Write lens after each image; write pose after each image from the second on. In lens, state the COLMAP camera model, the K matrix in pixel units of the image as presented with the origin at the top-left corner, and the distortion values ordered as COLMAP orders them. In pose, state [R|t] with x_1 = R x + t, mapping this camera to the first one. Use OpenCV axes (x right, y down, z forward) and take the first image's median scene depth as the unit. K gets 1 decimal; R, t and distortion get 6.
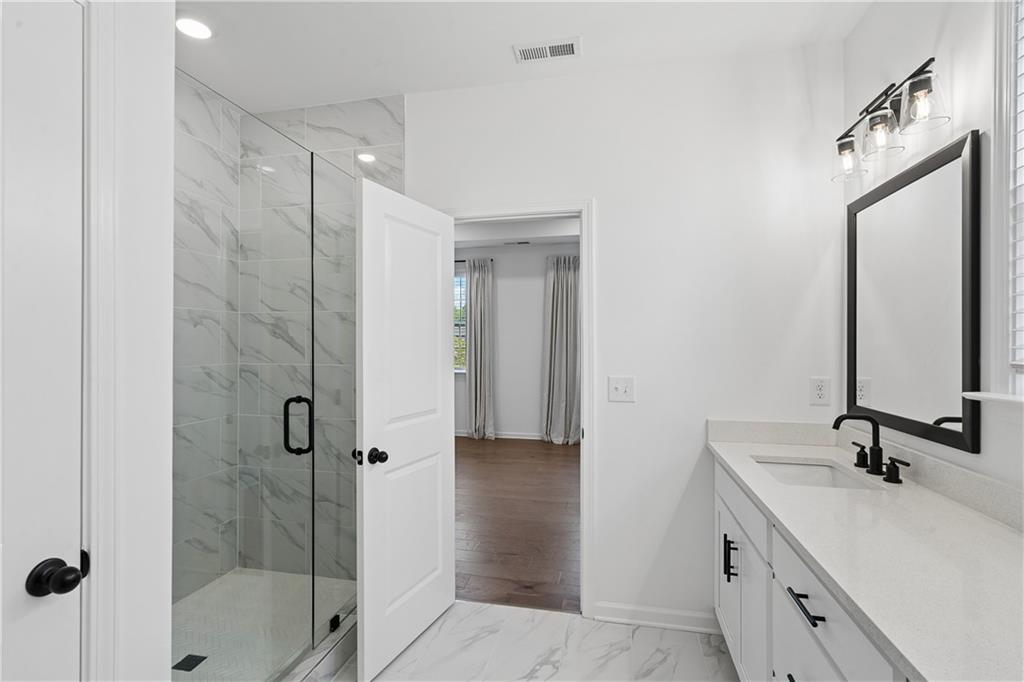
lens RADIAL K [[482.8, 0, 511.8], [0, 482.8, 346.6], [0, 0, 1]] dist [-0.009738, 0.000174]
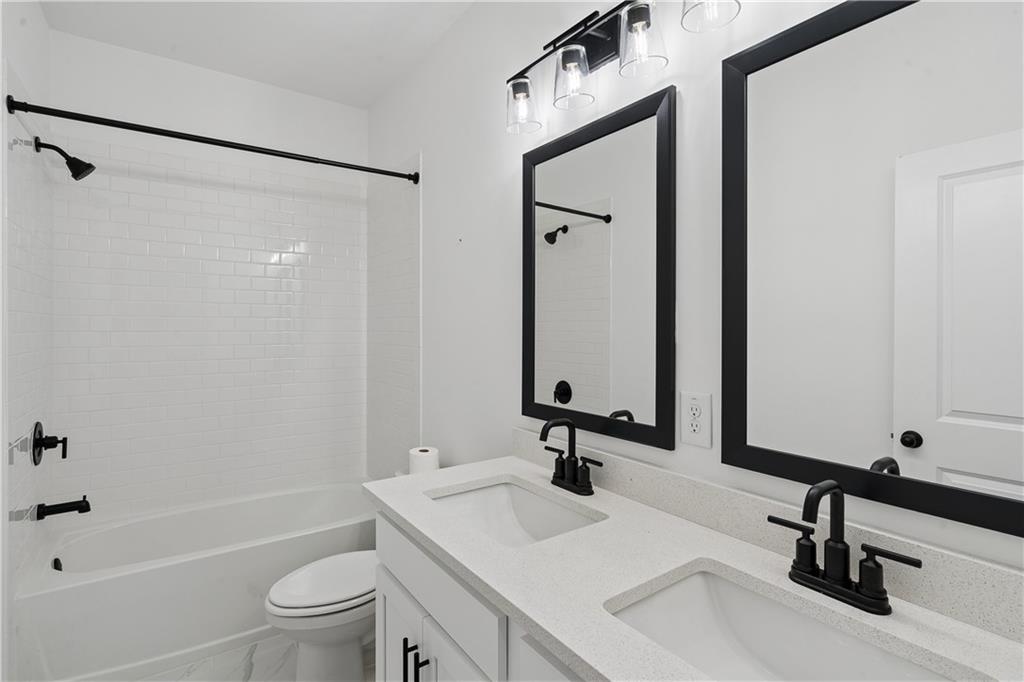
lens RADIAL K [[482.8, 0, 526.3], [0, 482.8, 328.8], [0, 0, 1]] dist [-0.009738, 0.000174]
pose [[0.659316, -0.000203, 0.751866, 0.087417], [-0.000315, 1.000000, 0.000546, -0.004636], [-0.751866, -0.000597, 0.659315, 0.489973]]
